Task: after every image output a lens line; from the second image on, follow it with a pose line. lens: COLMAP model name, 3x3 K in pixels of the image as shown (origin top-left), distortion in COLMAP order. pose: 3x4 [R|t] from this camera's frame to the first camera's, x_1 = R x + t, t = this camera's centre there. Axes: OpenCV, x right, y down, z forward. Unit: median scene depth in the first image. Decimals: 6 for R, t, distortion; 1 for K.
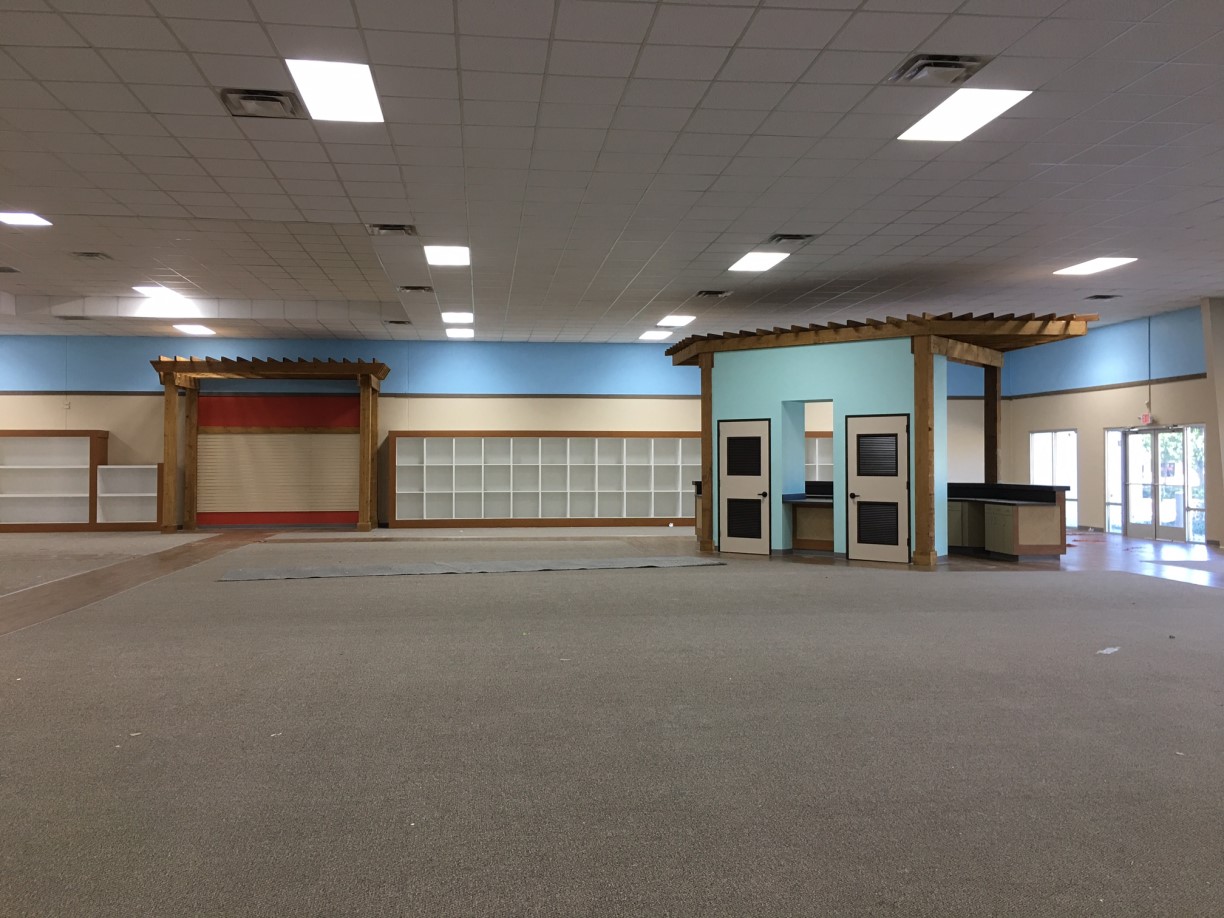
lens RADIAL K [[1037.3, 0, 588.2], [0, 1037.3, 450.3], [0, 0, 1]] dist [0.047844, -0.011399]
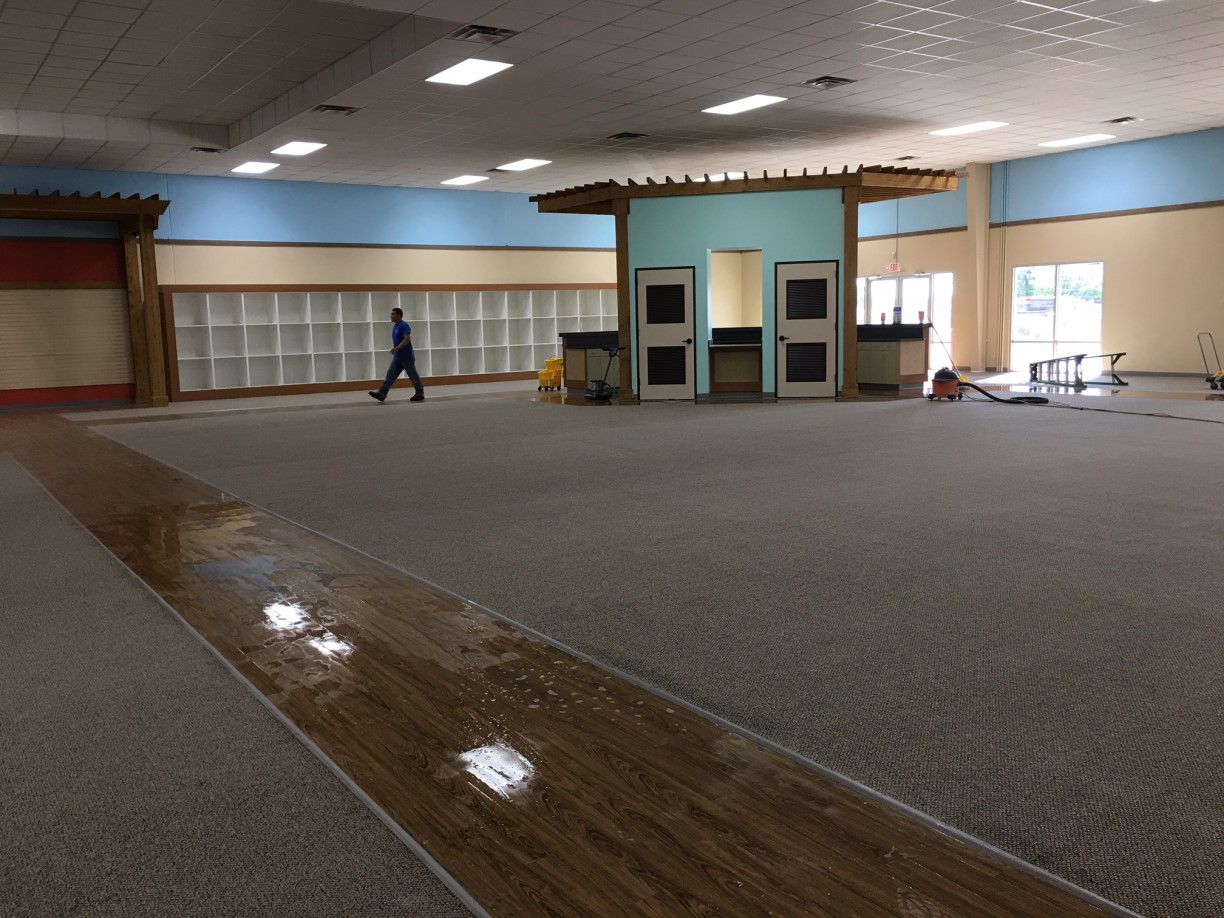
lens RADIAL K [[1037.3, 0, 588.2], [0, 1037.3, 450.3], [0, 0, 1]] dist [0.047844, -0.011399]
pose [[0.885886, -0.083169, 0.456388, -0.306190], [0.021318, 0.990057, 0.139043, 0.003330], [-0.463414, -0.113447, 0.878850, 0.099420]]
